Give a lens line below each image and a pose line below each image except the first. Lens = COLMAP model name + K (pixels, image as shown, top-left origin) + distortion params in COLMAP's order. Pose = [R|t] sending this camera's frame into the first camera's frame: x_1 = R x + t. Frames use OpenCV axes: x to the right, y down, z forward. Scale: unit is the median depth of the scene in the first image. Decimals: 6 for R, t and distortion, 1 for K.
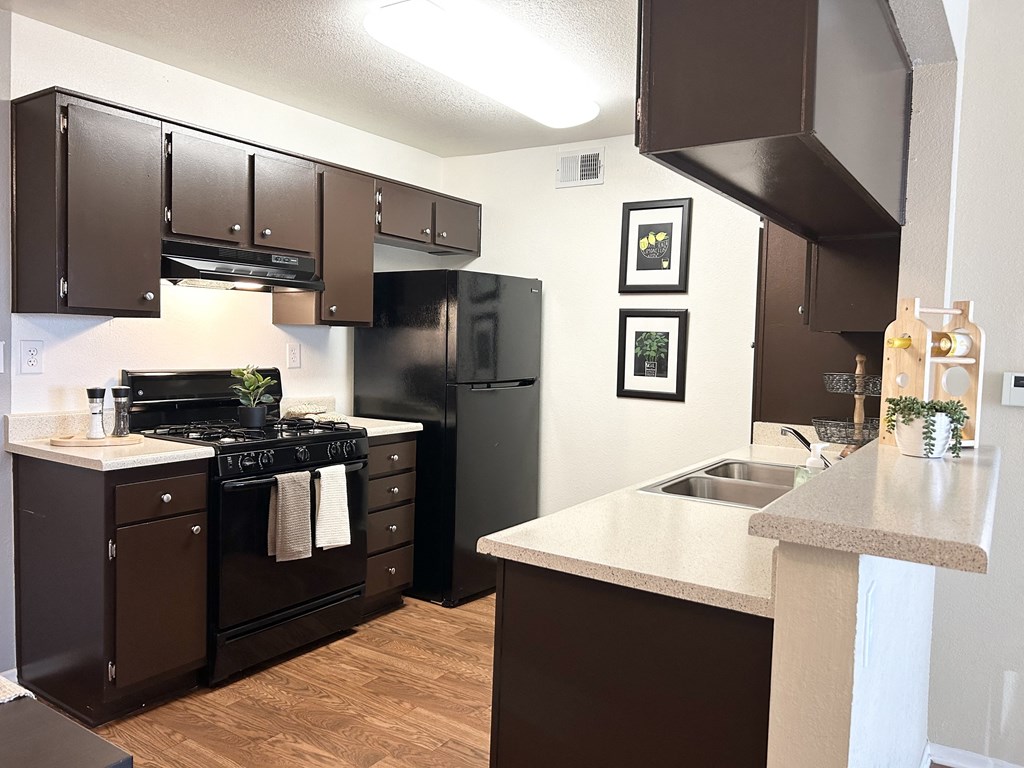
lens RADIAL K [[768.6, 0, 514.8], [0, 768.6, 384.9], [0, 0, 1]] dist [0.021252, -0.023282]
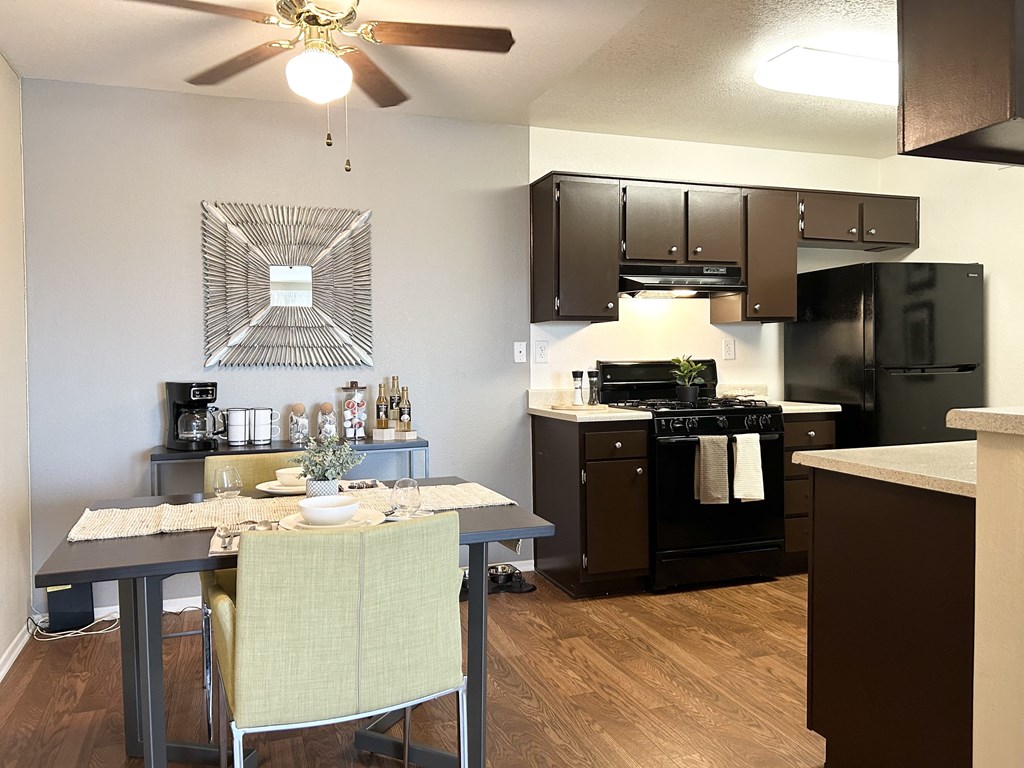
lens RADIAL K [[768.6, 0, 509.6], [0, 768.6, 383.9], [0, 0, 1]] dist [0.021252, -0.023282]
pose [[0.802340, -0.018117, -0.596593, 0.165305], [0.002523, 0.999633, -0.026962, 0.050961], [0.596862, 0.020128, 0.802091, -0.180433]]
